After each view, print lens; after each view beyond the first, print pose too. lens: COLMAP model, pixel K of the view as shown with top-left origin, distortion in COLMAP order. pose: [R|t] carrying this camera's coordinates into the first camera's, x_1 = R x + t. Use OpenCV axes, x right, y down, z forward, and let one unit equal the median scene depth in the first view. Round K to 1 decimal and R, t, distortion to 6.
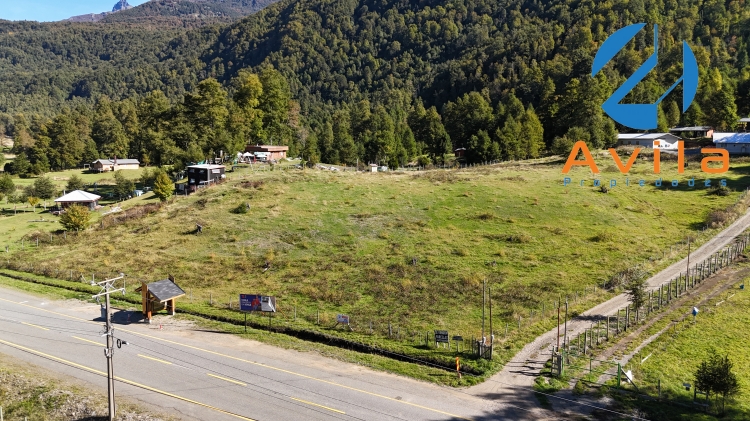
lens RADIAL K [[551.6, 0, 378.3], [0, 551.6, 204.2], [0, 0, 1]] dist [0.068487, -0.068617]
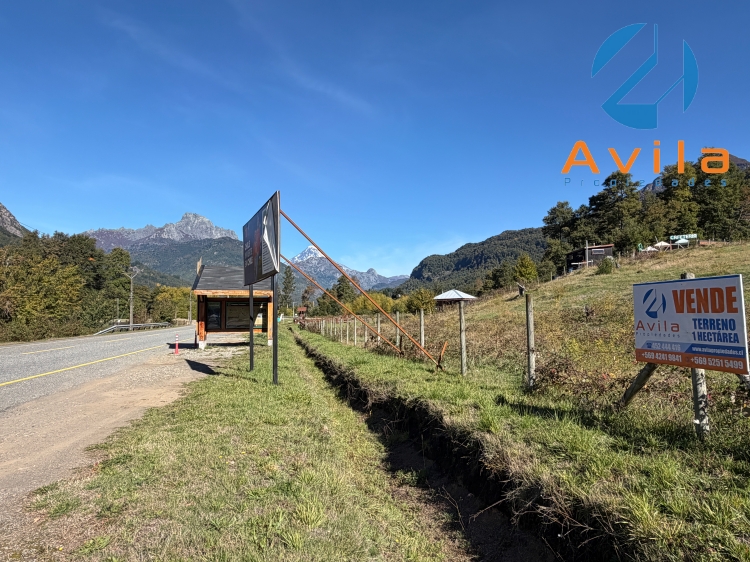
lens RADIAL K [[470.2, 0, 375.0], [0, 470.2, 282.9], [0, 0, 1]] dist [-0.002189, 0.002637]
pose [[0.643205, -0.069495, -0.762534, -0.009123], [-0.074334, 0.985501, -0.152517, 0.055504], [0.762078, 0.154782, 0.628713, 0.230848]]
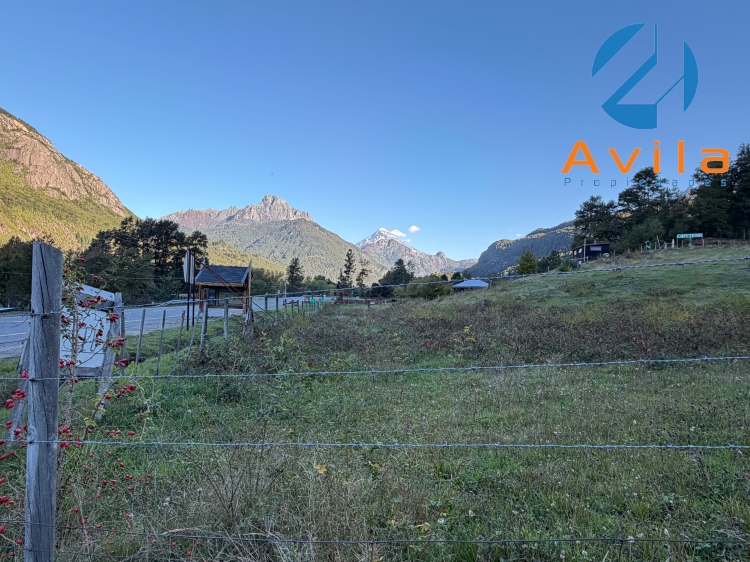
lens RADIAL K [[461.6, 0, 378.4], [0, 461.6, 283.1], [0, 0, 1]] dist [-0.005801, 0.002392]
pose [[0.531094, -0.020306, -0.847069, 0.056218], [-0.122231, 0.987420, -0.100306, 0.053589], [0.838450, 0.156810, 0.521931, 0.234147]]
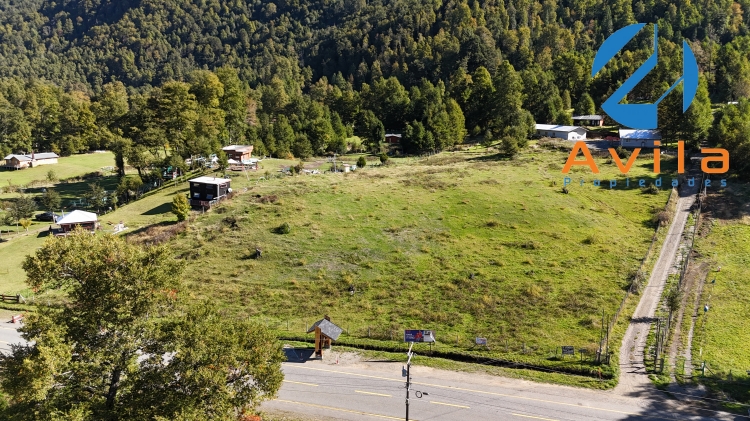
lens RADIAL K [[551.6, 0, 379.2], [0, 551.6, 204.4], [0, 0, 1]] dist [0.068487, -0.068617]
pose [[0.970655, -0.048379, 0.235561, -0.148258], [0.031274, 0.996631, 0.075820, -0.054466], [-0.238435, -0.066228, 0.968897, -0.043092]]
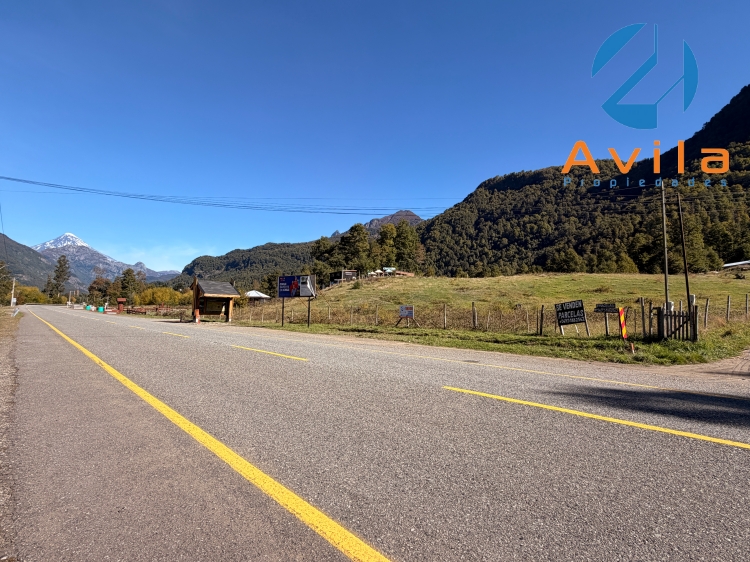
lens RADIAL K [[370.1, 0, 378.5], [0, 370.1, 284.0], [0, 0, 1]] dist [0.001115, -0.001483]
pose [[0.955246, -0.014643, -0.295451, 0.009982], [-0.042412, 0.981676, -0.185780, 0.066566], [0.292758, 0.189996, 0.937120, 0.140567]]
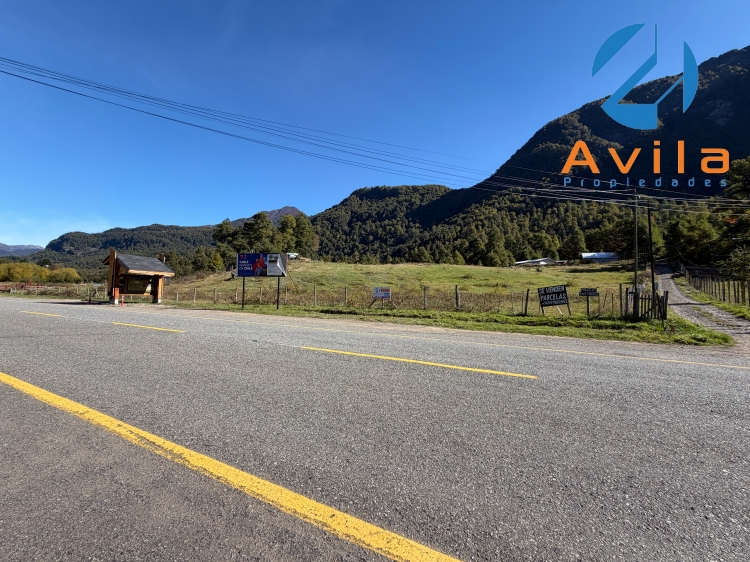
lens RADIAL K [[295.7, 0, 373.8], [0, 295.7, 282.3], [0, 0, 1]] dist [-0.000892, -0.000311]
pose [[0.998600, 0.016111, 0.050384, -0.024127], [-0.008343, 0.988538, -0.150744, 0.064094], [-0.052235, 0.150112, 0.987288, 0.158731]]
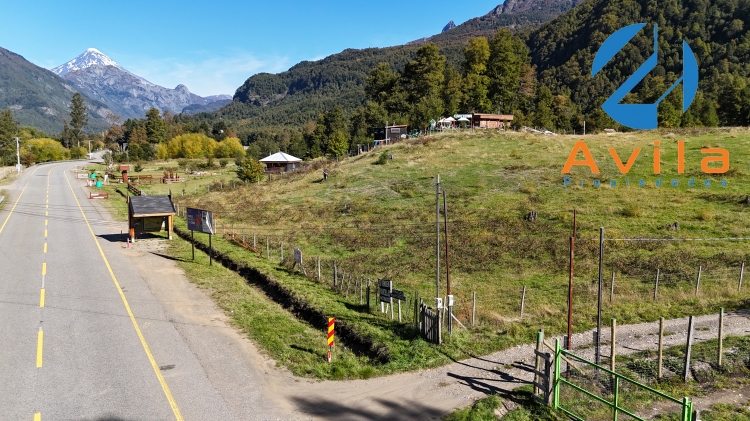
lens RADIAL K [[551.6, 0, 379.6], [0, 551.6, 207.4], [0, 0, 1]] dist [0.068487, -0.068617]
pose [[0.856950, 0.049309, -0.513035, 0.087513], [-0.054819, 0.998487, 0.004399, 0.036509], [0.512476, 0.024355, 0.858356, 0.127165]]
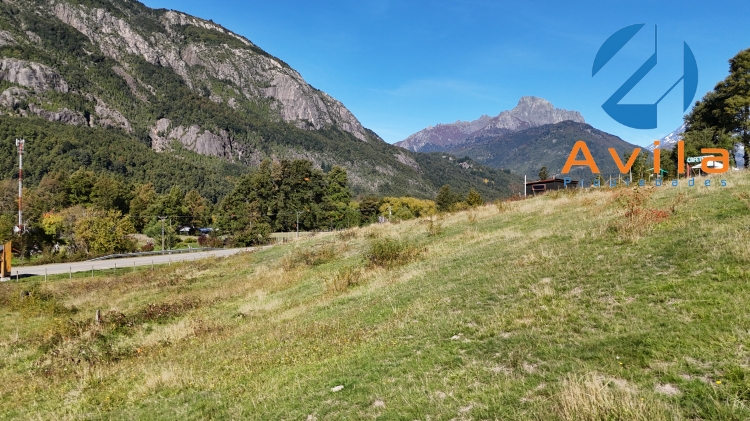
lens RADIAL K [[551.6, 0, 378.2], [0, 551.6, 209.0], [0, 0, 1]] dist [0.068487, -0.068617]
pose [[0.047435, -0.020368, -0.998667, 0.201561], [-0.119293, 0.992521, -0.025909, 0.002692], [0.991725, 0.120363, 0.044650, 0.457069]]
